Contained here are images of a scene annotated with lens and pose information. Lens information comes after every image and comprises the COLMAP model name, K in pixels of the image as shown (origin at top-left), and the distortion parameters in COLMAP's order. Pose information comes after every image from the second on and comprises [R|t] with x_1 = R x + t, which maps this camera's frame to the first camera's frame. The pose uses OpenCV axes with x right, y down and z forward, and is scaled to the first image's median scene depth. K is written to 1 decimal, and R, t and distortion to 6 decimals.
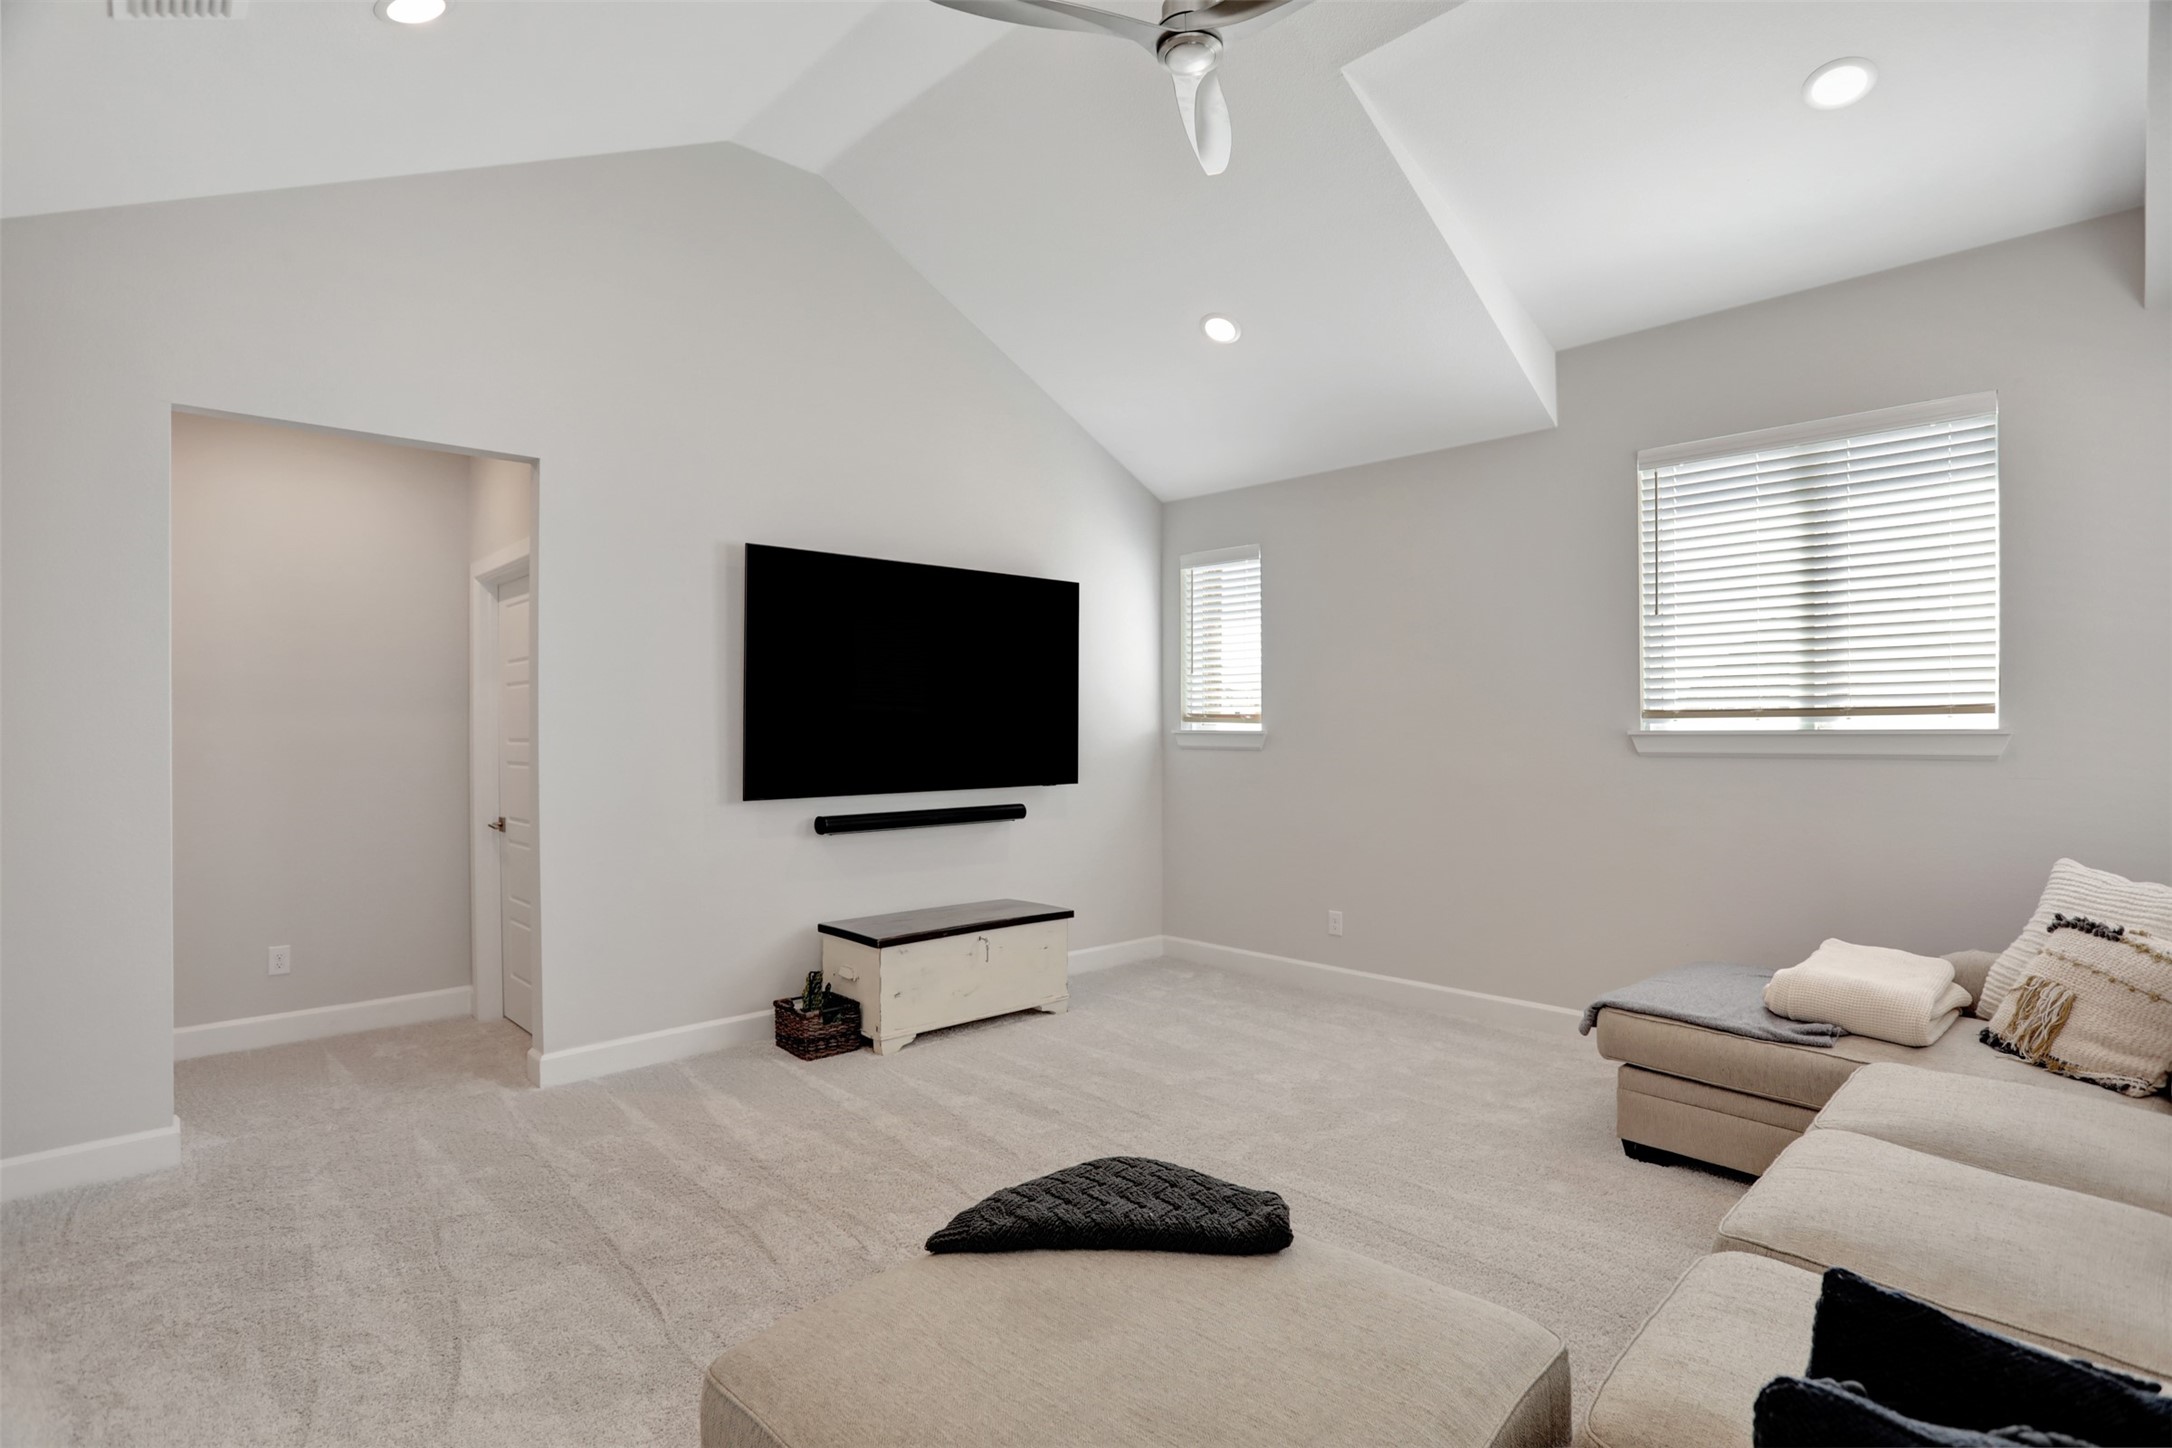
lens RADIAL K [[1096.2, 0, 1084.1], [0, 1096.2, 725.9], [0, 0, 1]] dist [-0.061206, 0.022847]
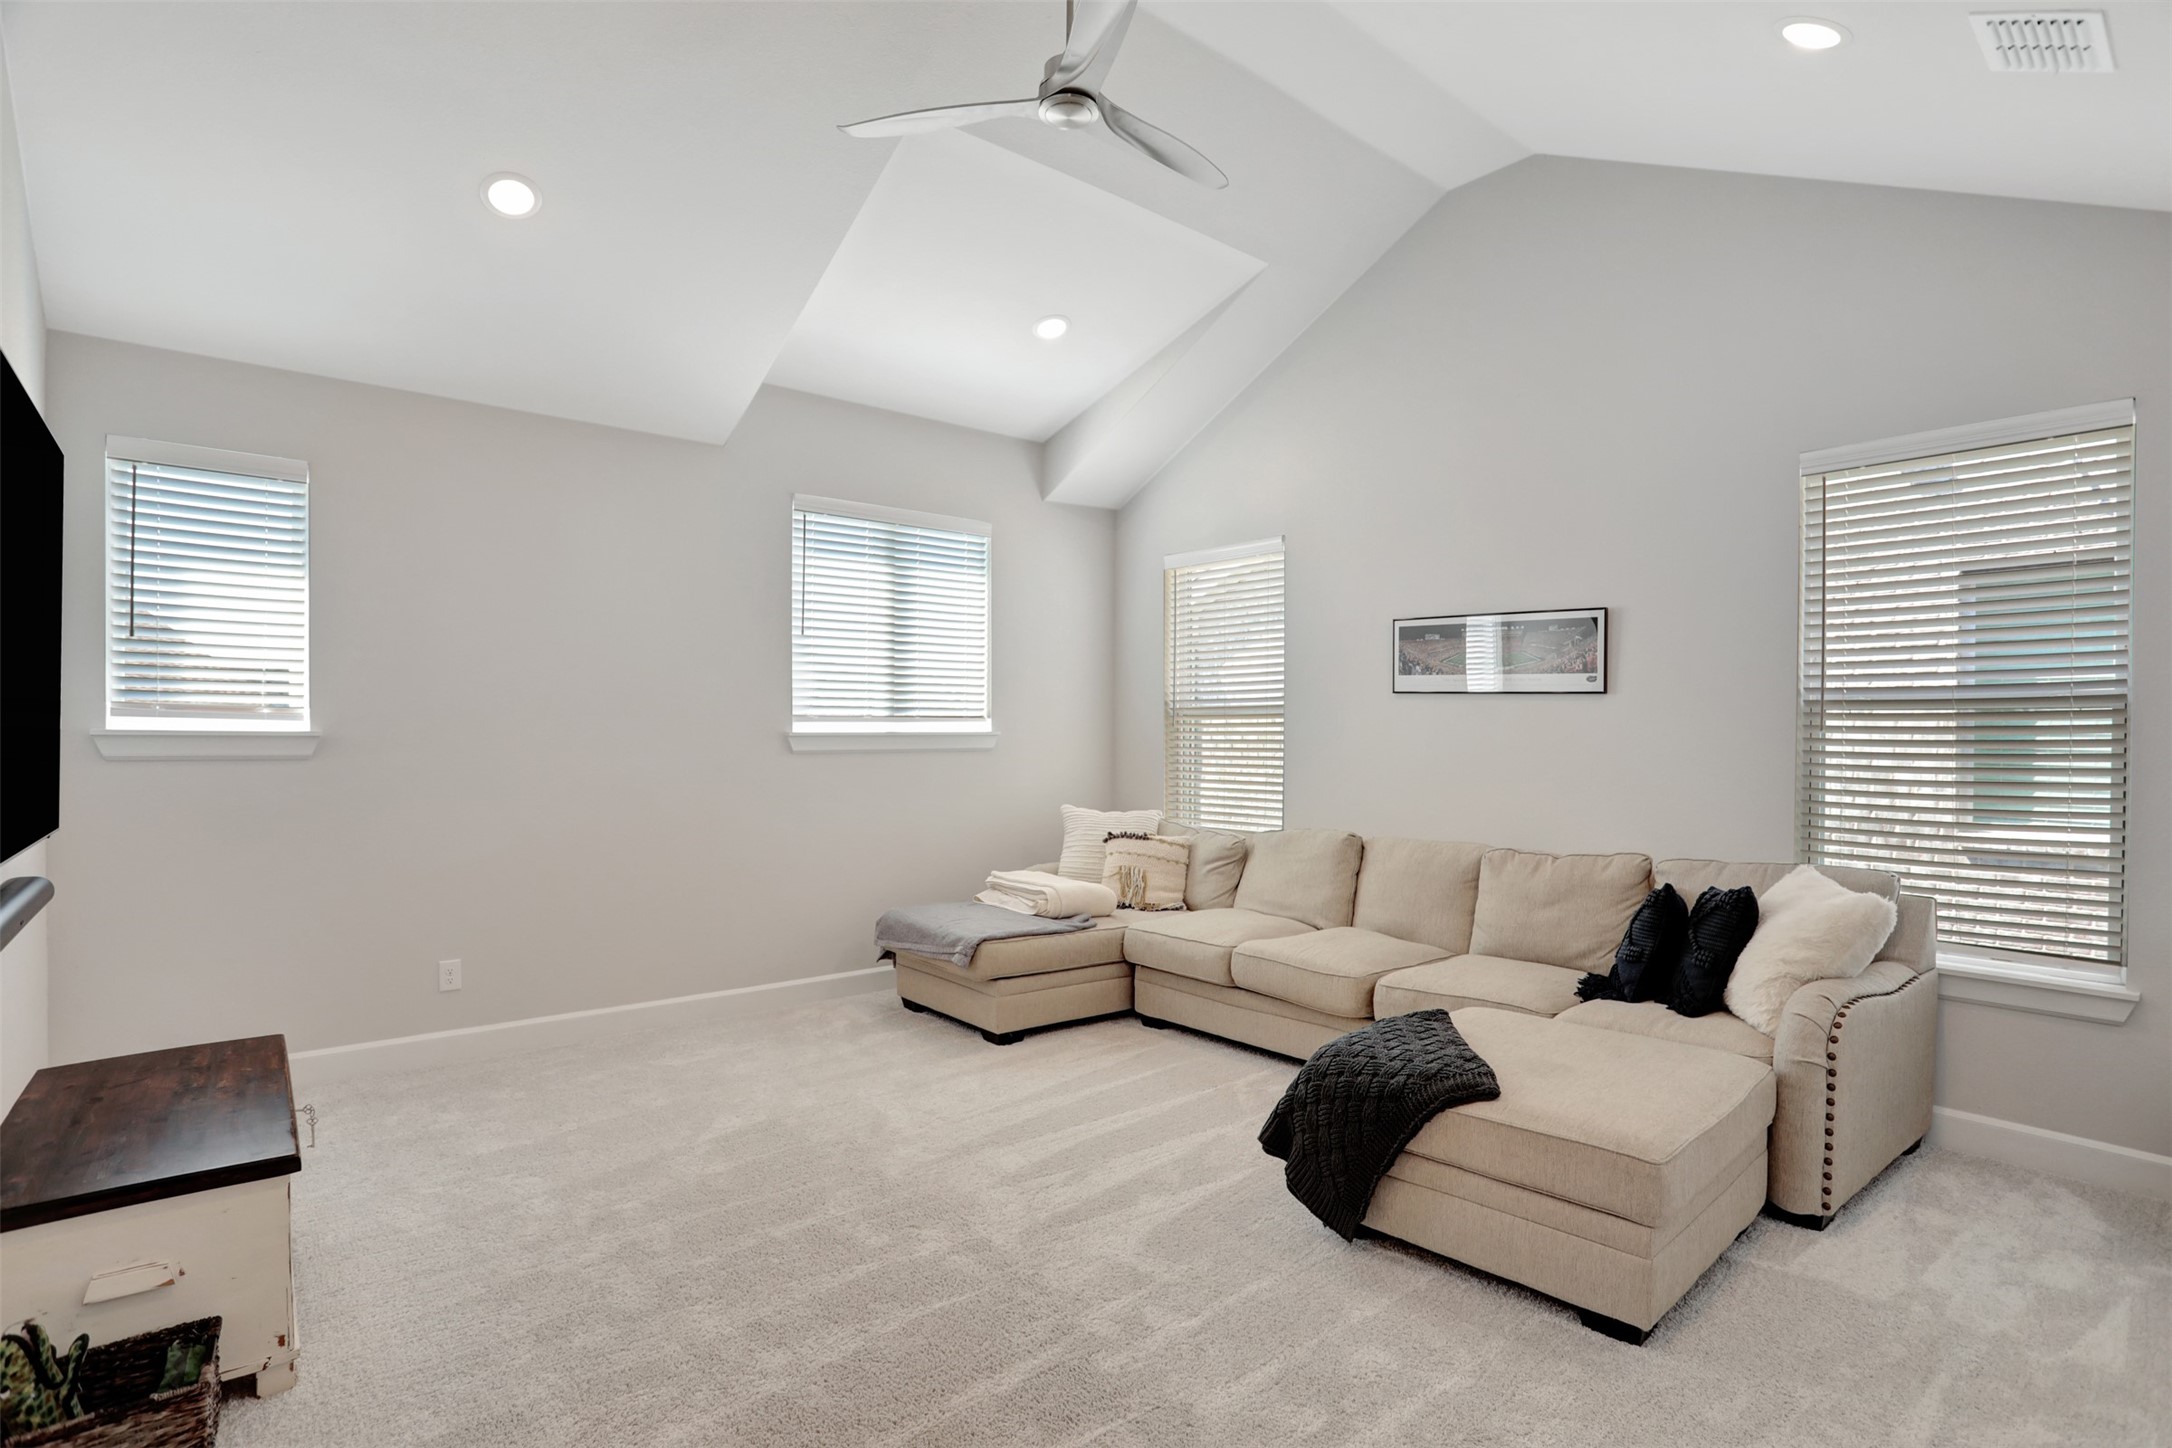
lens RADIAL K [[1125.7, 0, 1086.8], [0, 1125.7, 731.3], [0, 0, 1]] dist [-0.005077, -0.000722]
pose [[0.055179, 0.000692, 0.998476, -0.789150], [-0.005742, 0.999983, -0.000376, 0.002744], [-0.998460, -0.005712, 0.055182, 0.706023]]
